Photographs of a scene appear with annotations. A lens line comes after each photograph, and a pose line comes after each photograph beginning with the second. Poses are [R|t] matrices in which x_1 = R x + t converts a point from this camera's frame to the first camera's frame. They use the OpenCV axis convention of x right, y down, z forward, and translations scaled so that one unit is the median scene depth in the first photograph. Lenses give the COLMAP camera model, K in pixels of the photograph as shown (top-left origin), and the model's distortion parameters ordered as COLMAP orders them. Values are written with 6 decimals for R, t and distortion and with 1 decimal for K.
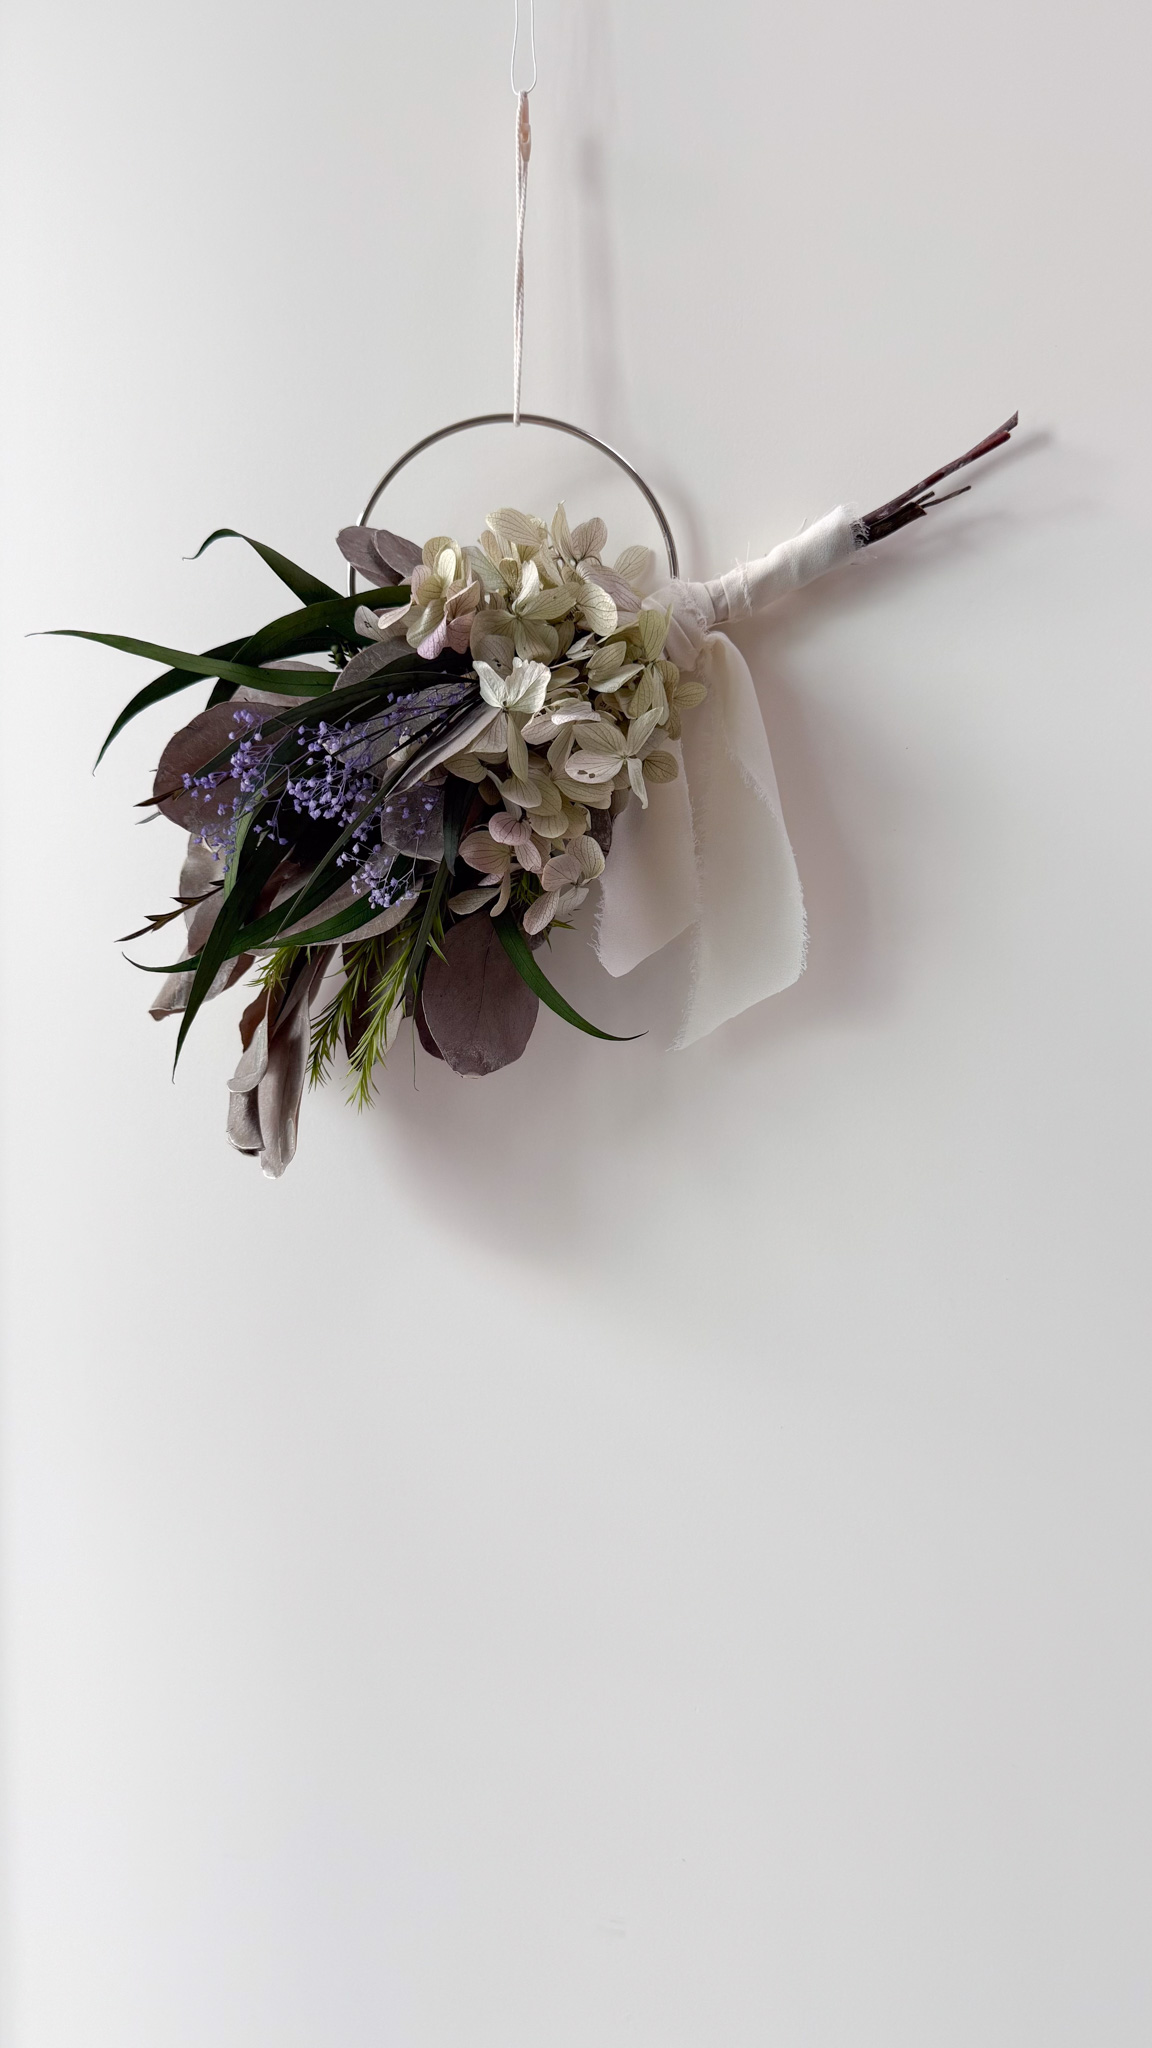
lens RADIAL K [[1514.2, 0, 576.0], [0, 1514.2, 1024.0], [0, 0, 1]] dist [0.158016, -0.362148]
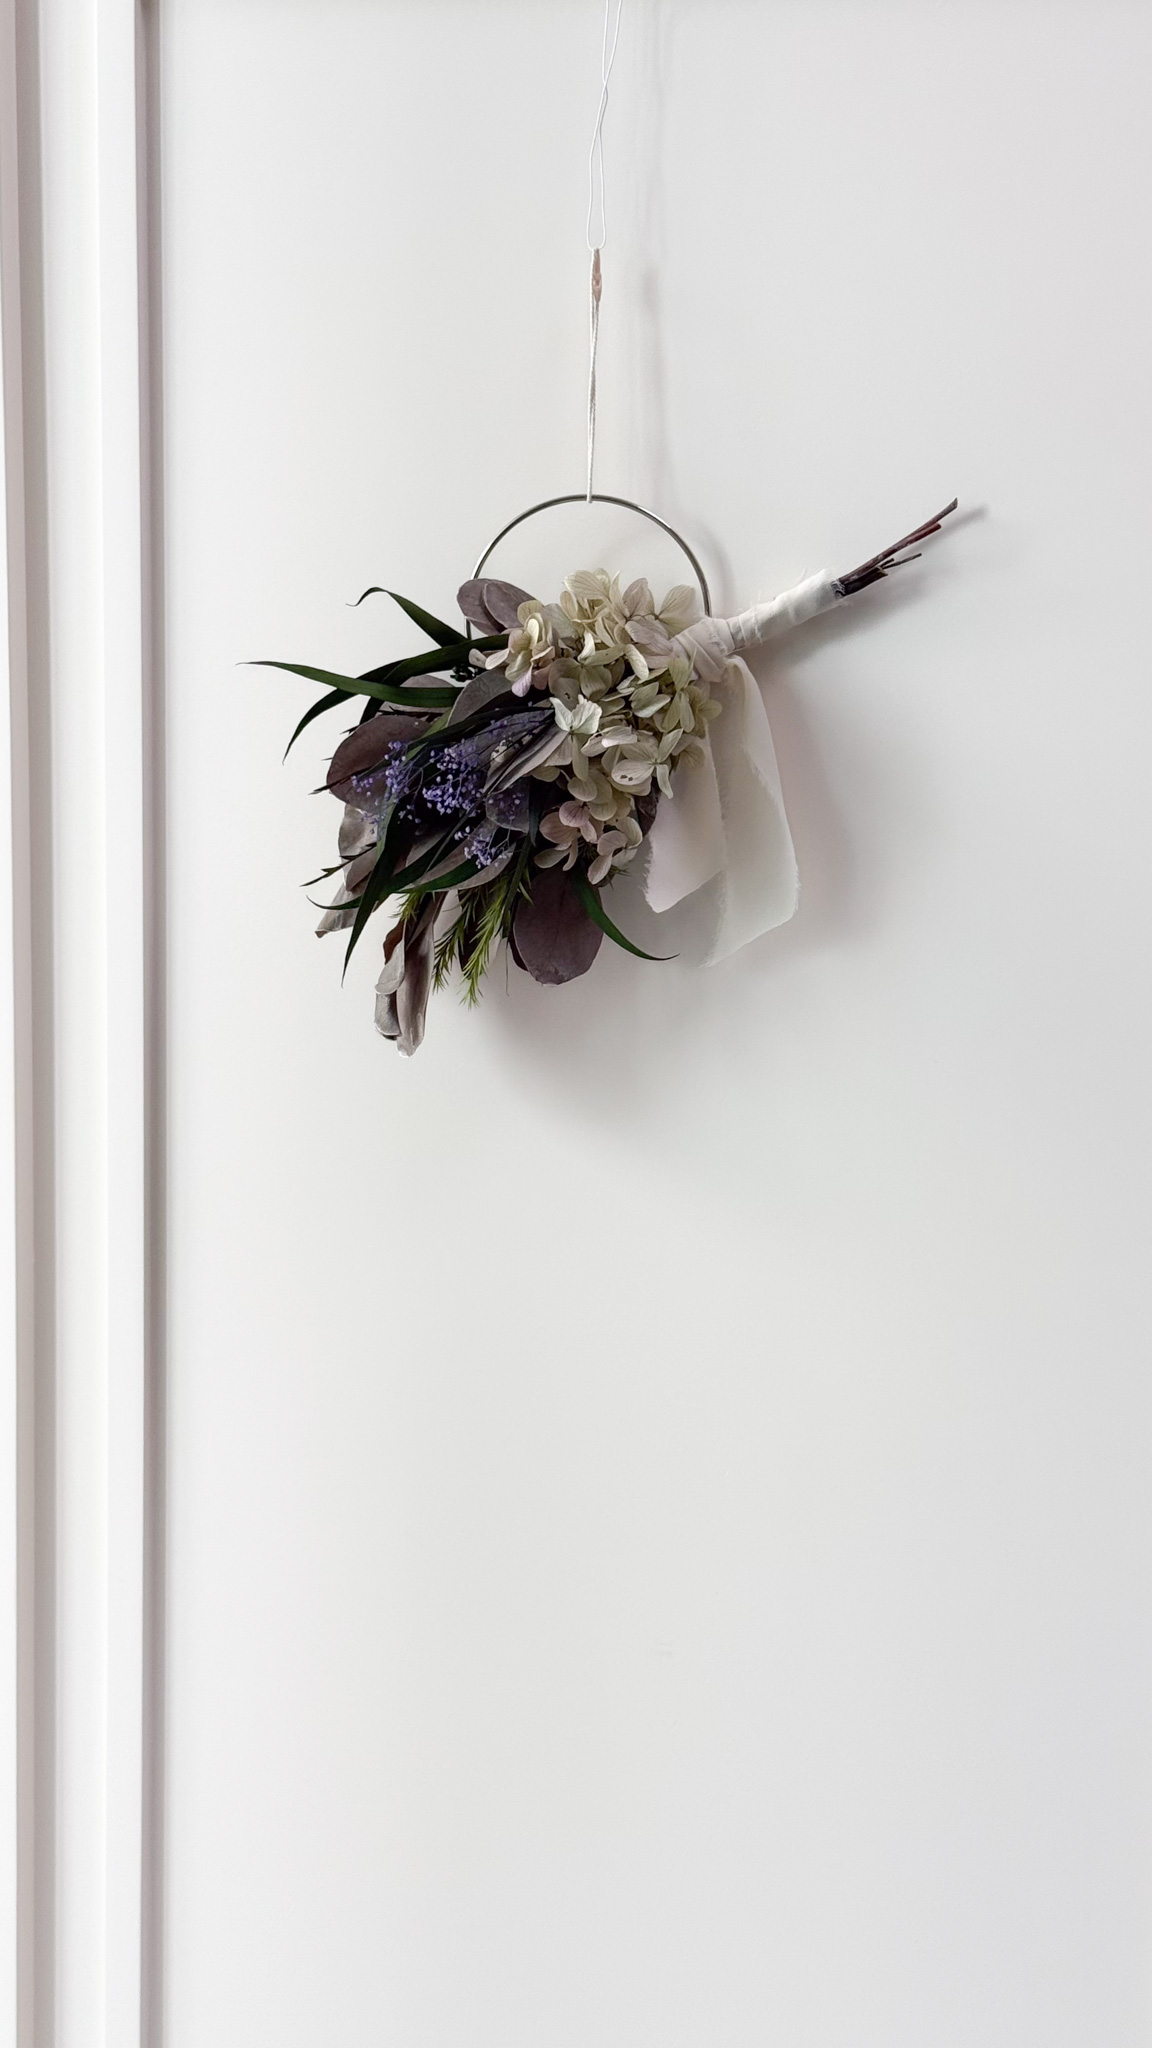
lens RADIAL K [[2937.5, 0, 576.0], [0, 2937.5, 1024.0], [0, 0, 1]] dist [0.147694, 0.002783]
pose [[0.994064, 0.016264, -0.107572, 0.242525], [-0.009256, 0.997821, 0.065328, -0.104985], [0.108400, -0.063945, 0.992049, -1.646564]]
